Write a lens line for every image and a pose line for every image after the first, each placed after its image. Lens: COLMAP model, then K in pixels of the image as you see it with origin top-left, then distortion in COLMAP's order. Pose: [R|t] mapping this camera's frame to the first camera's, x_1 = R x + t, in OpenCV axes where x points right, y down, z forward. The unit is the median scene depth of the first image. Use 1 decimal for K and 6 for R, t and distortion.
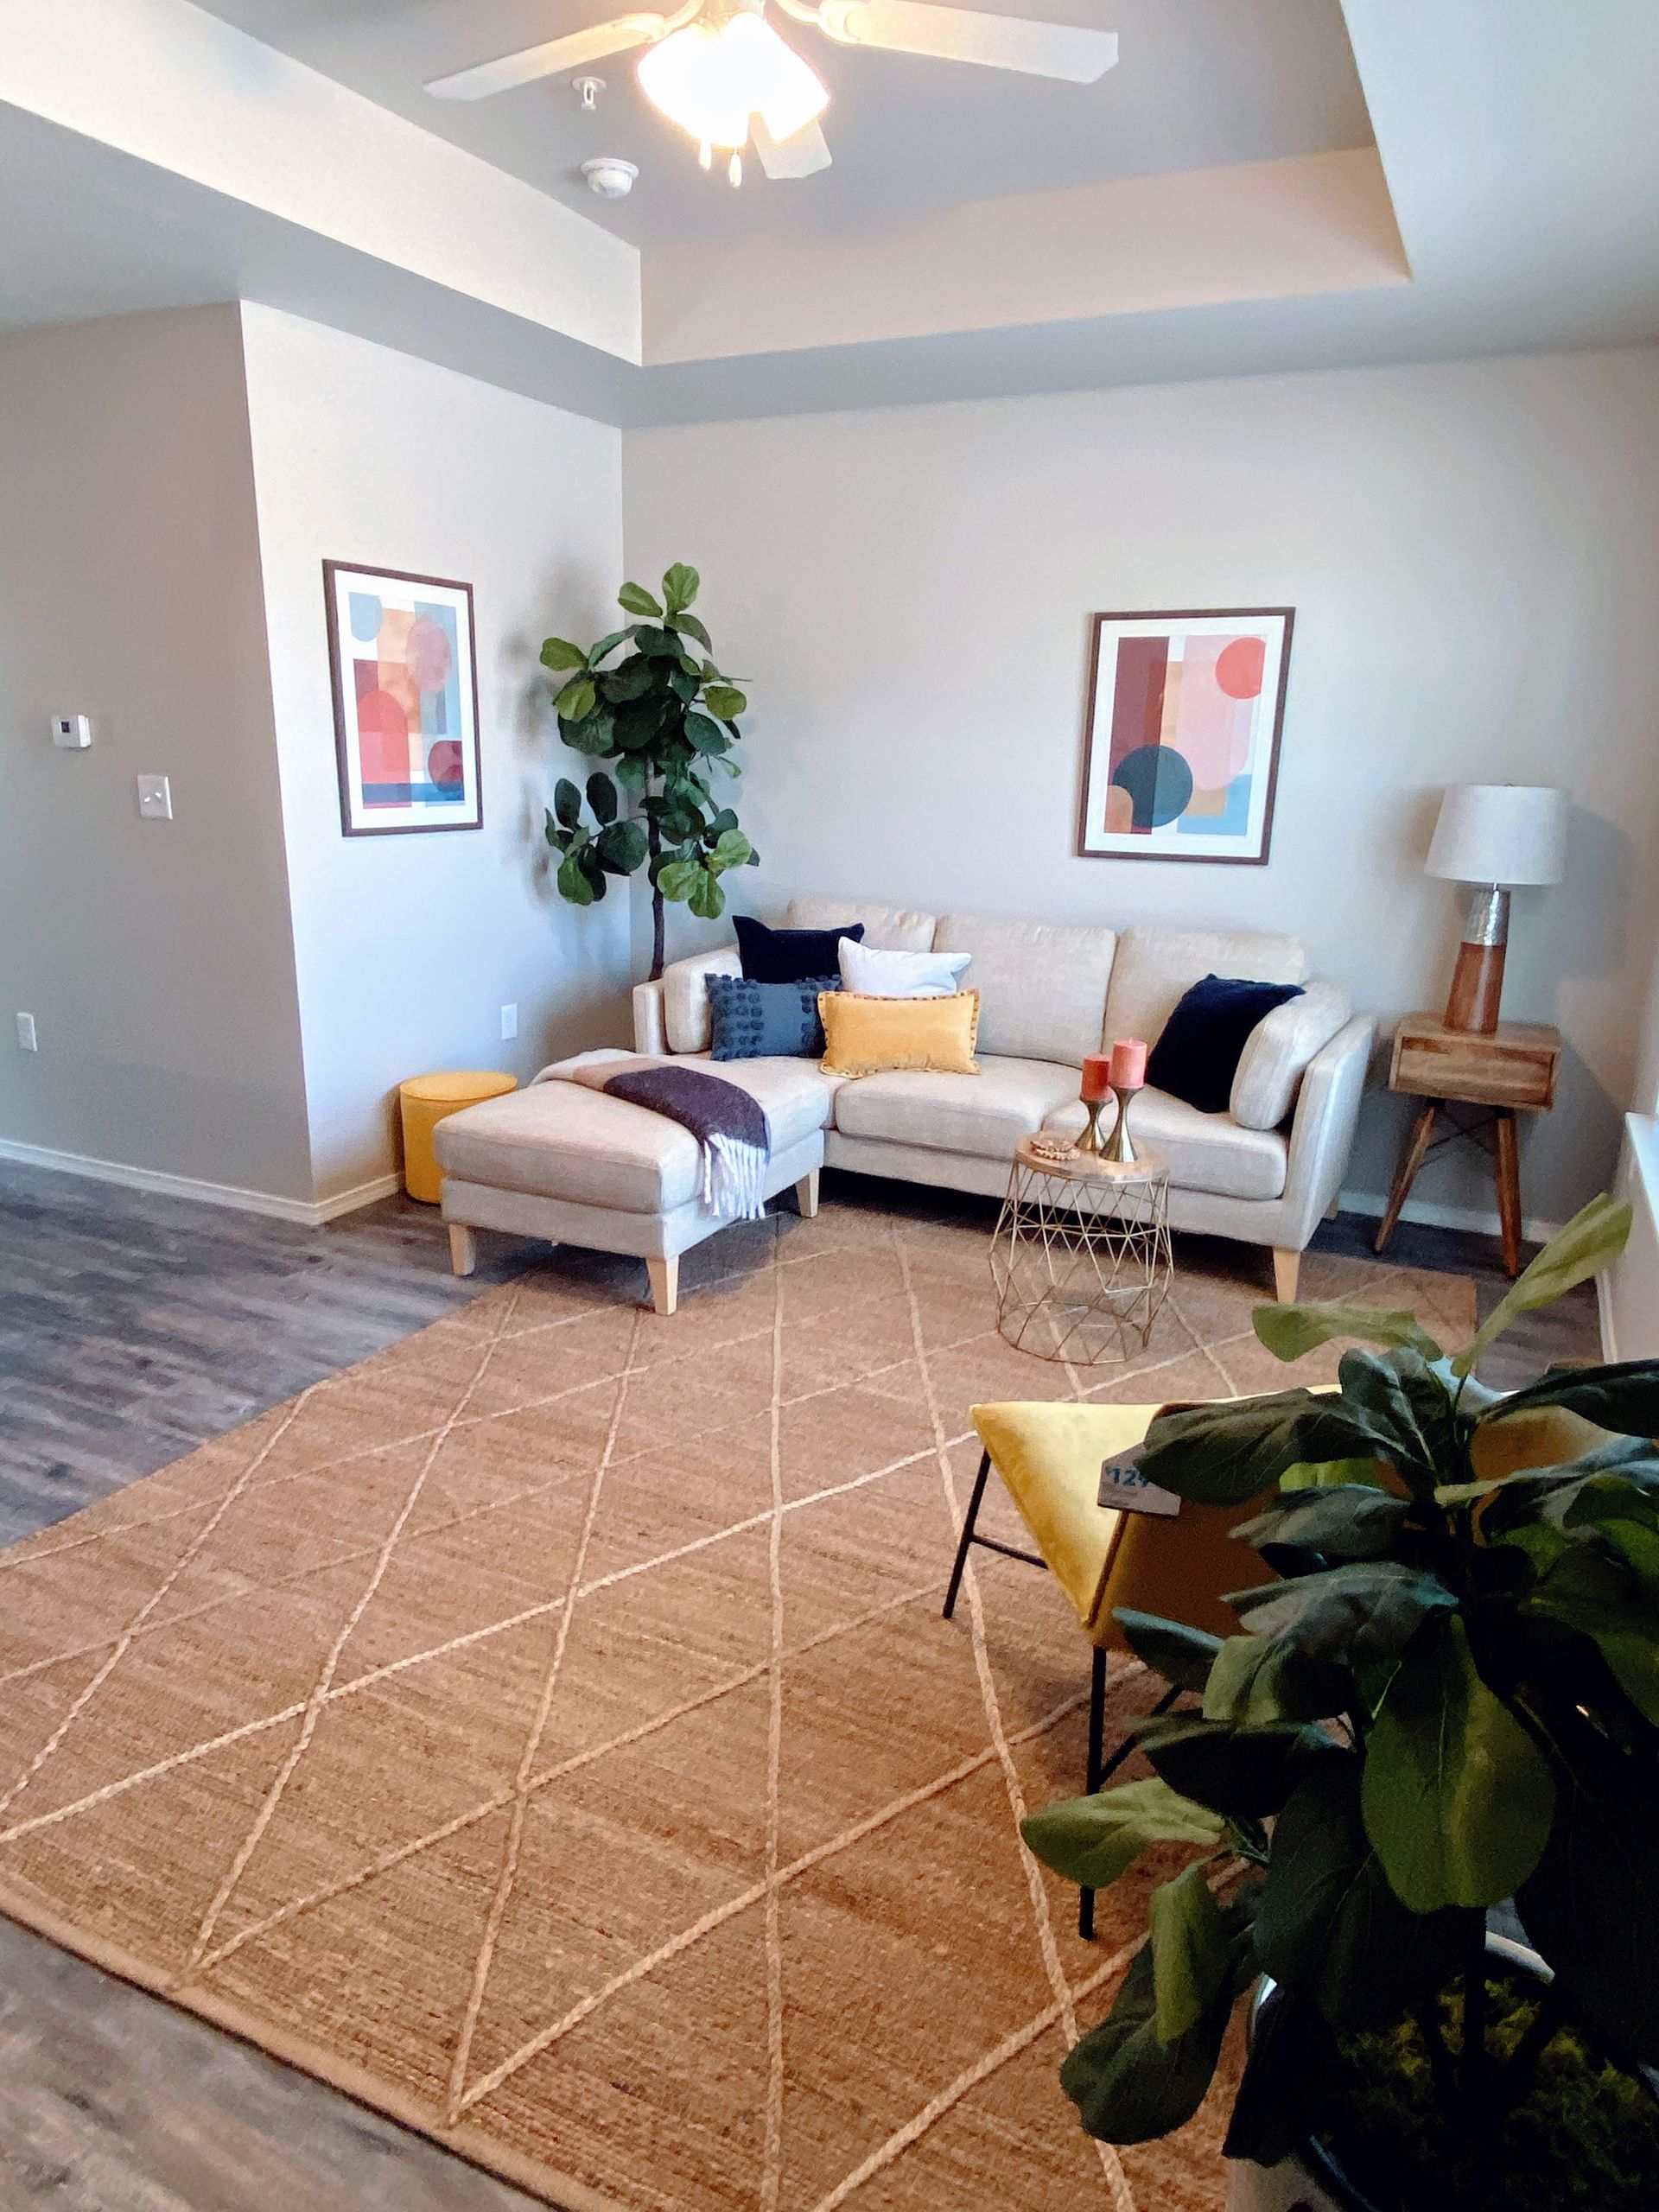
lens RADIAL K [[1417.3, 0, 832.2], [0, 1417.3, 1112.9], [0, 0, 1]] dist [0.027012, 0.000307]
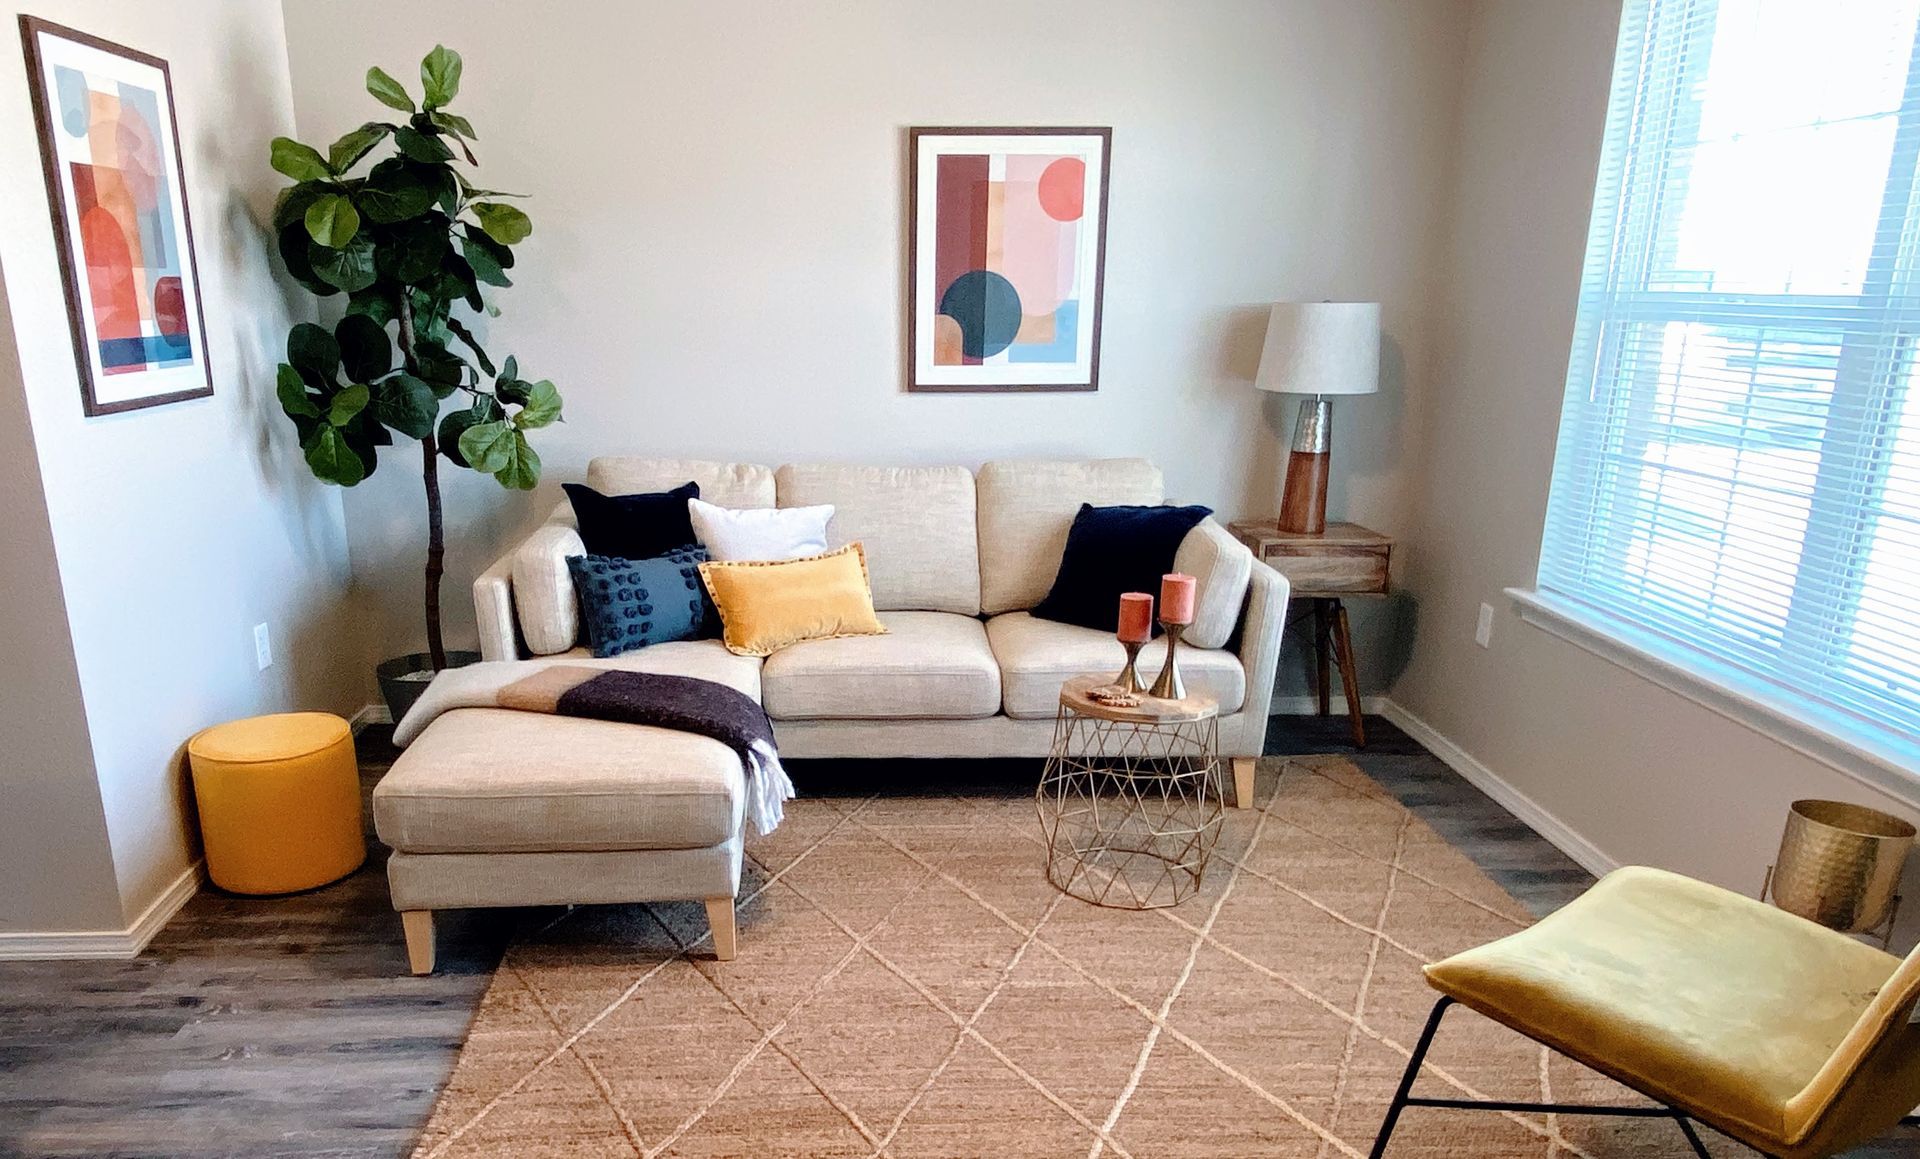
lens RADIAL K [[1417.9, 0, 944.0], [0, 1417.9, 750.2], [0, 0, 1]] dist [0.044337, -0.046735]
pose [[0.874220, -0.169648, 0.454927, -0.307011], [0.138372, 0.985168, 0.101475, -0.041319], [-0.465395, -0.025762, 0.884728, 0.155999]]
